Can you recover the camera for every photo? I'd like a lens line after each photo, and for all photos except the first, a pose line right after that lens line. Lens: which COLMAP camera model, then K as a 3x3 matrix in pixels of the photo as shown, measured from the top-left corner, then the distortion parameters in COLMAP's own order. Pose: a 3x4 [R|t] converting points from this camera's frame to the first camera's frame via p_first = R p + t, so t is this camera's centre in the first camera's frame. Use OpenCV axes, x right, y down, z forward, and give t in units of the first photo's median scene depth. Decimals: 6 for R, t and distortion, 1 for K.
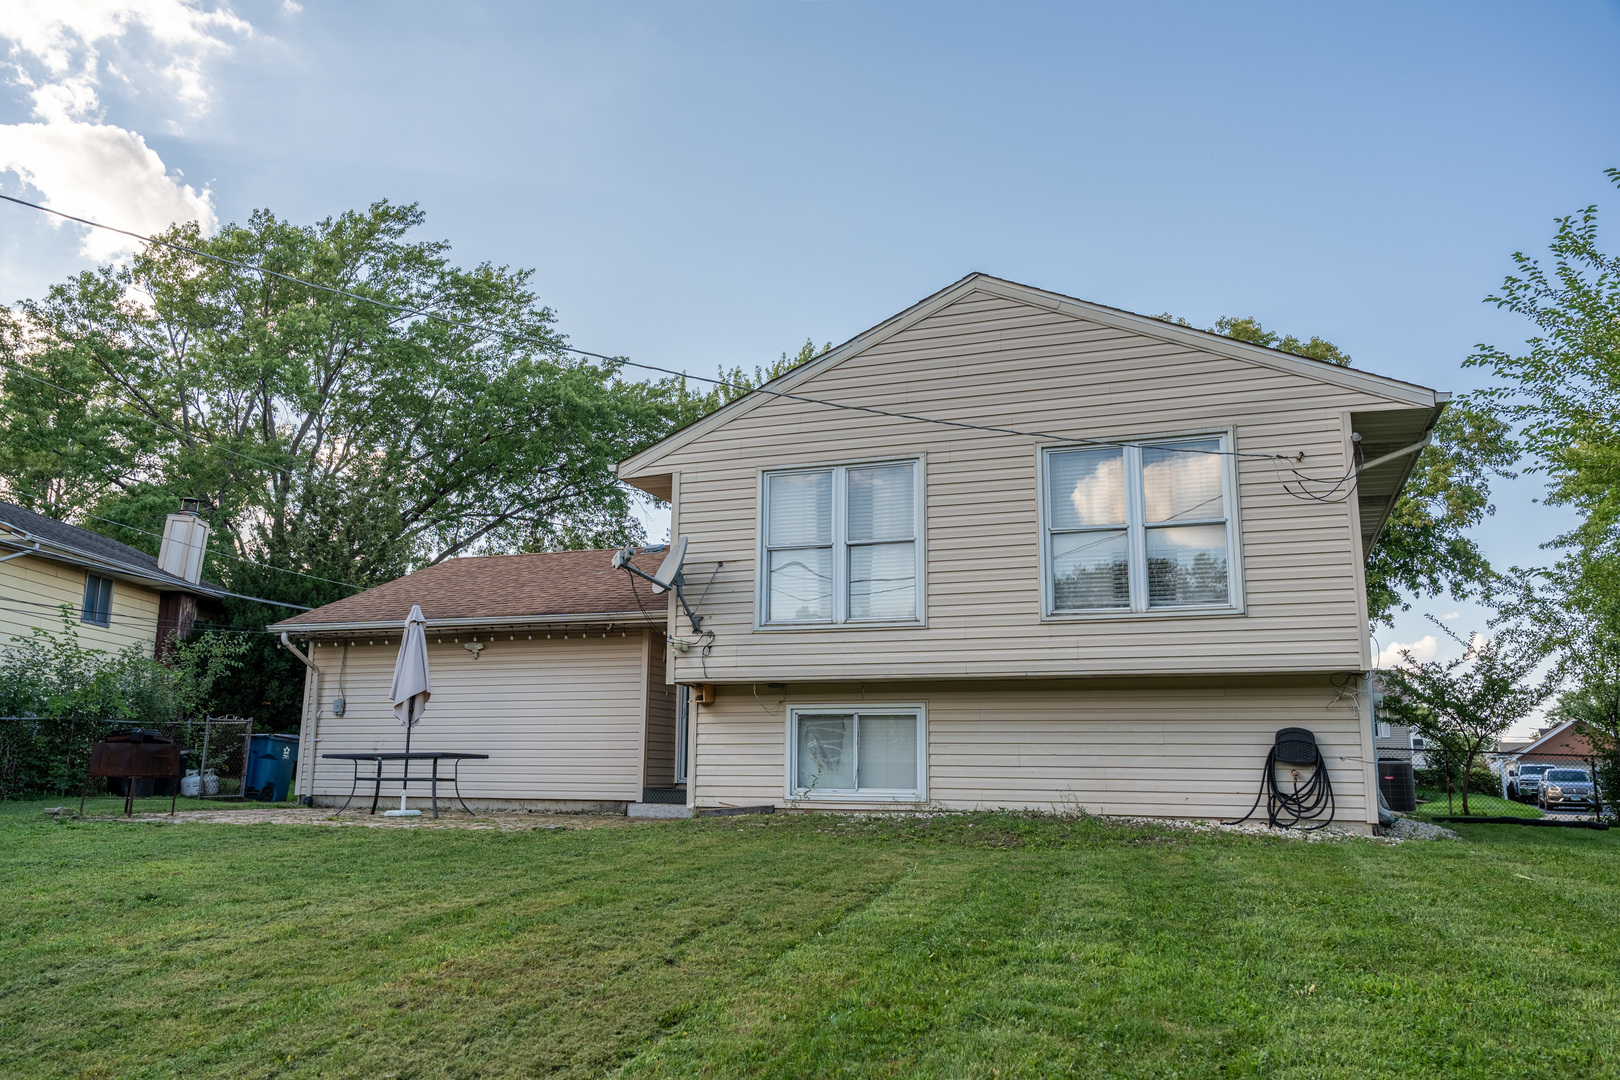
lens RADIAL K [[1214.6, 0, 810.6], [0, 1214.6, 535.2], [0, 0, 1]] dist [-0.002302, 0.001078]
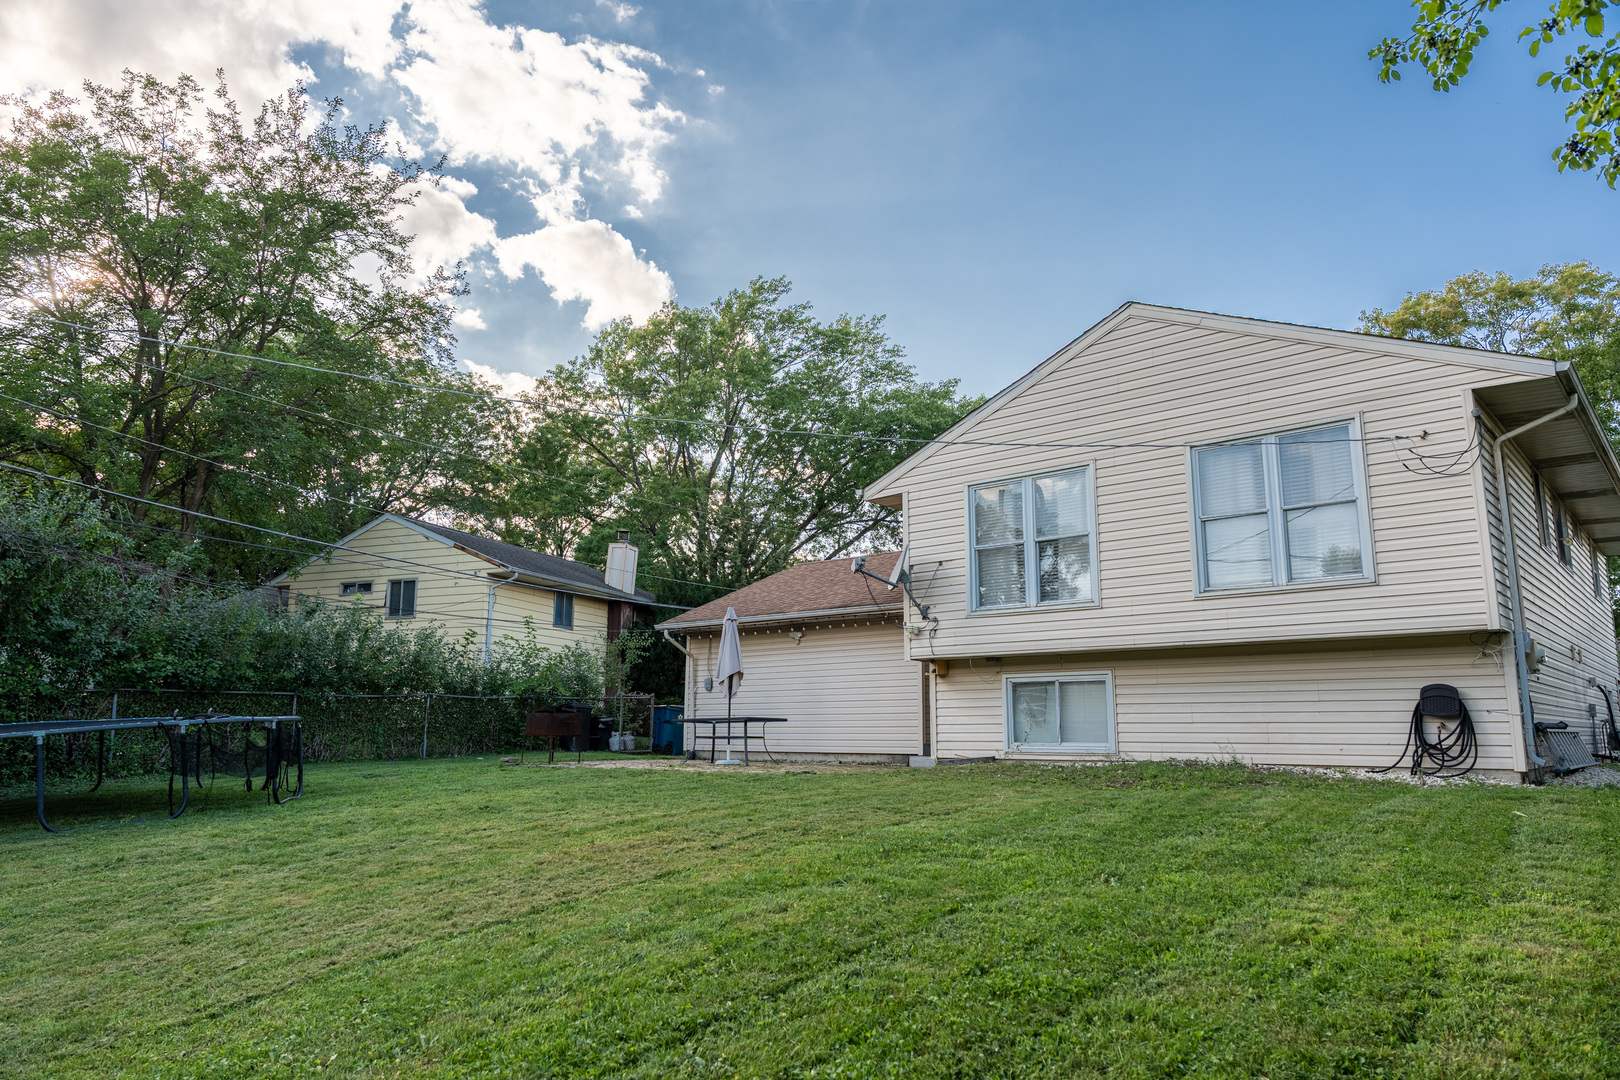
lens RADIAL K [[1077.9, 0, 809.2], [0, 1077.9, 541.5], [0, 0, 1]] dist [-0.009949, -0.000206]
pose [[0.934540, -0.069264, -0.349052, 0.148224], [0.074823, 0.997194, 0.002451, -0.008988], [0.347903, -0.028408, 0.937100, -0.063935]]
